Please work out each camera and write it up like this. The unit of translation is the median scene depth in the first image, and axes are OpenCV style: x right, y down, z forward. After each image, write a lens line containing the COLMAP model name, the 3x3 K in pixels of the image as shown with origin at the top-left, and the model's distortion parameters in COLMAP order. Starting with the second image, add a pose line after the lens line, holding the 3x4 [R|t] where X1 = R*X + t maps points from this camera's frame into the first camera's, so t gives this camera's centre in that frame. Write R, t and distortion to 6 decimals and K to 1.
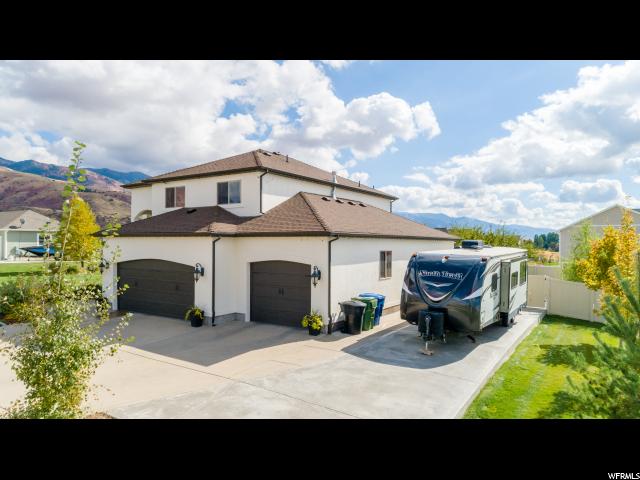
lens RADIAL K [[441.9, 0, 317.5], [0, 441.9, 235.2], [0, 0, 1]] dist [0.023988, 0.012489]
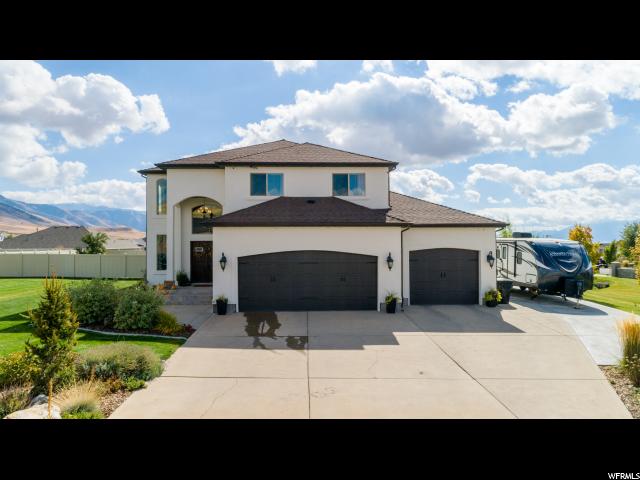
lens RADIAL K [[441.9, 0, 333.2], [0, 441.9, 234.7], [0, 0, 1]] dist [0.023988, 0.012489]
pose [[0.813474, -0.003211, 0.581592, -0.732625], [0.002114, 0.999994, 0.002564, 0.015148], [-0.581597, -0.000856, 0.813476, 0.180017]]
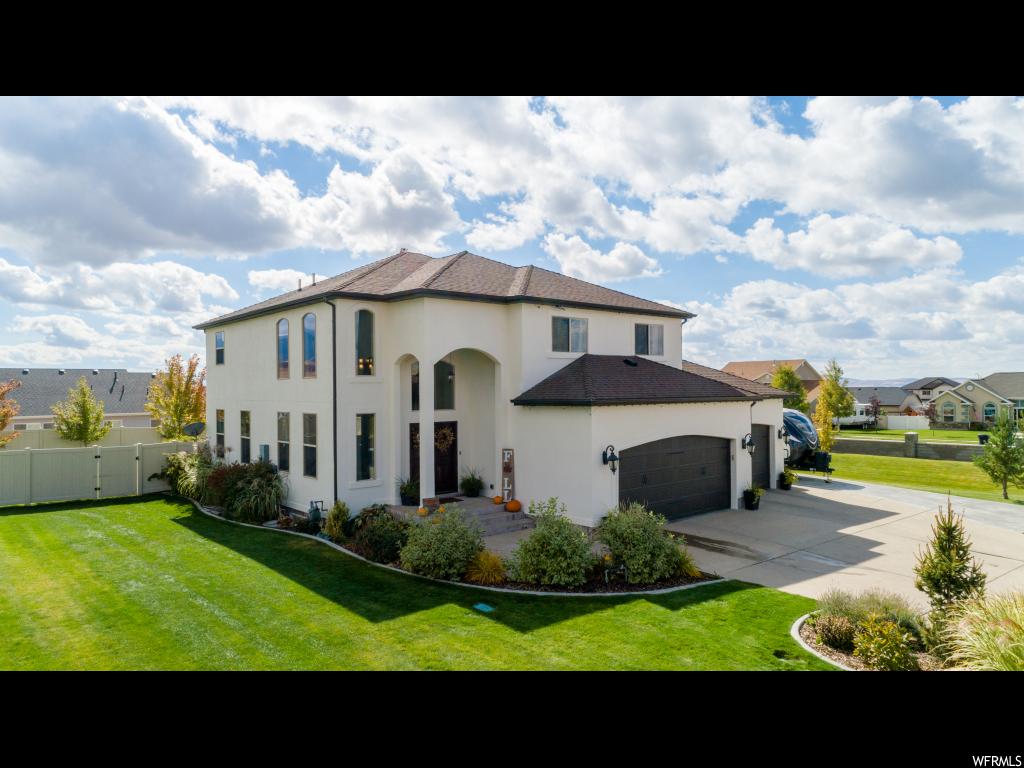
lens RADIAL K [[707.0, 0, 508.3], [0, 707.0, 383.9], [0, 0, 1]] dist [0.023988, 0.012489]
pose [[0.264229, -0.004651, 0.964449, -1.245948], [-0.004176, 0.999973, 0.005966, -0.025426], [-0.964451, -0.005604, 0.264203, 0.821462]]
